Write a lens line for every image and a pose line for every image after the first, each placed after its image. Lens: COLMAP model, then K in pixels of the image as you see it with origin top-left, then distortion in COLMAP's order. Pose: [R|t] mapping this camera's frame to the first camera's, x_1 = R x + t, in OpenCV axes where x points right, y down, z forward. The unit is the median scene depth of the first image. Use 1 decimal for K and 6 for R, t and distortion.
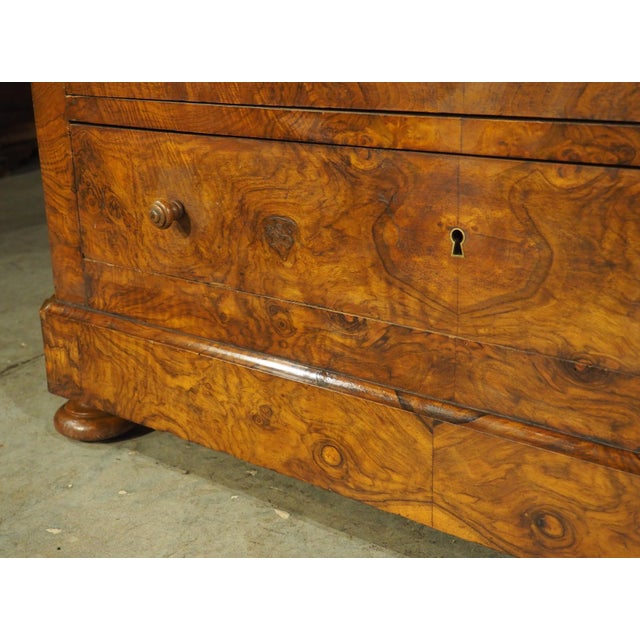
lens RADIAL K [[957.7, 0, 320.0], [0, 957.7, 320.0], [0, 0, 1]] dist [0.008639, -0.022891]
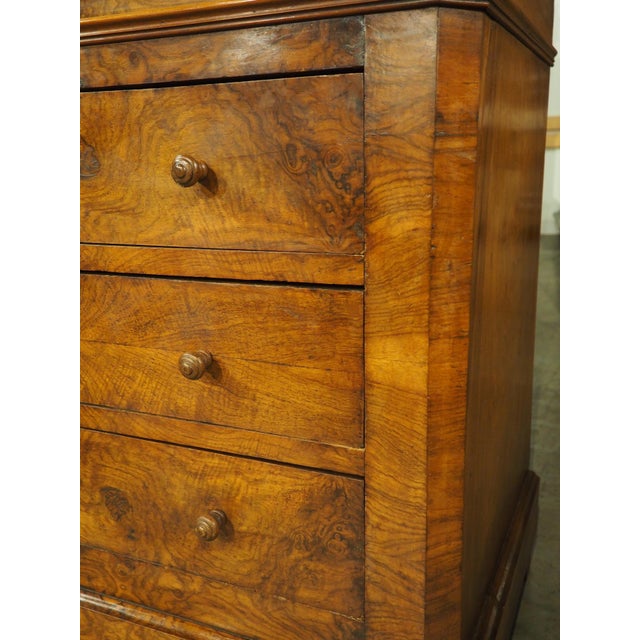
lens RADIAL K [[686.8, 0, 320.0], [0, 686.8, 320.0], [0, 0, 1]] dist [0.008769, 0.010471]
pose [[0.966317, -0.049034, 0.252639, 0.345822], [0.070263, 0.994652, -0.075697, -0.171374], [-0.247576, 0.090899, 0.964595, -0.203041]]
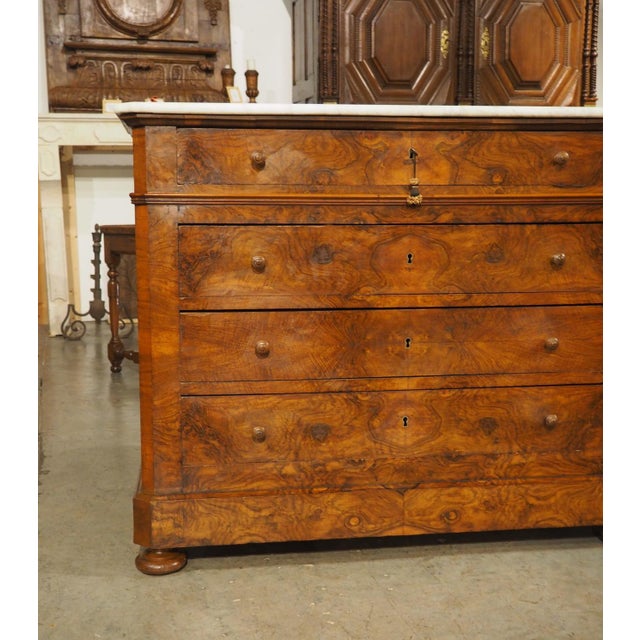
lens RADIAL K [[937.4, 0, 320.0], [0, 937.4, 350.0], [0, 0, 1]] dist [0.013918, -0.008201]
pose [[0.674010, -0.079001, 0.734485, -1.773692], [0.209622, 0.973849, -0.087616, -0.087062], [-0.708356, 0.213018, 0.672945, -0.604808]]
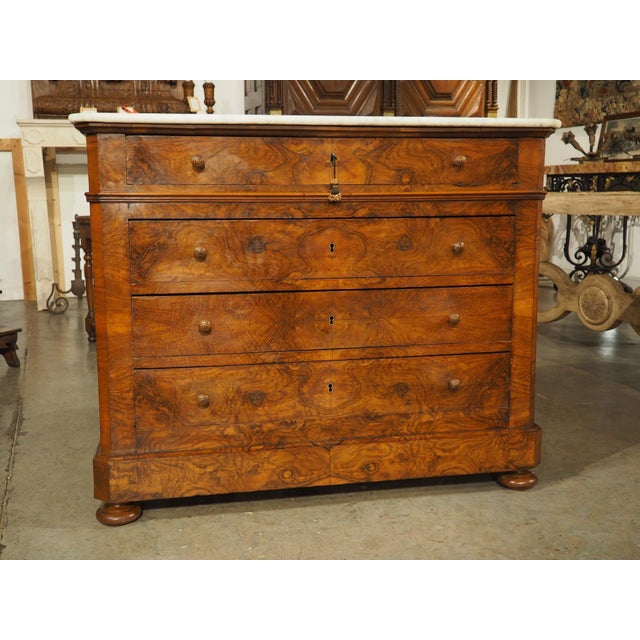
lens RADIAL K [[780.9, 0, 320.0], [0, 780.9, 320.0], [0, 0, 1]] dist [0.016629, -0.017691]
pose [[0.631300, -0.090879, 0.770195, -1.671761], [0.225959, 0.971577, -0.070568, -0.111715], [-0.741891, 0.218582, 0.633892, -0.602191]]
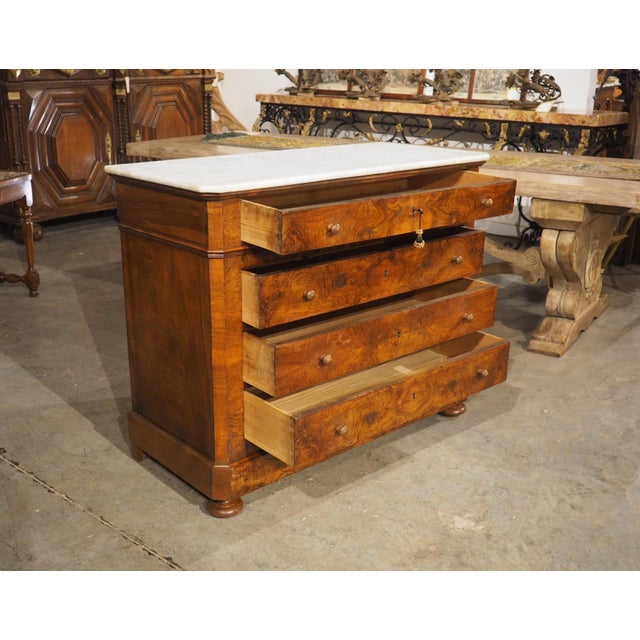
lens RADIAL K [[780.9, 0, 320.0], [0, 780.9, 320.0], [0, 0, 1]] dist [0.016629, -0.017691]
pose [[0.162208, -0.270892, 0.948845, -2.704749], [0.291912, 0.931713, 0.216098, -0.962749], [-0.942590, 0.241927, 0.230208, 0.309811]]
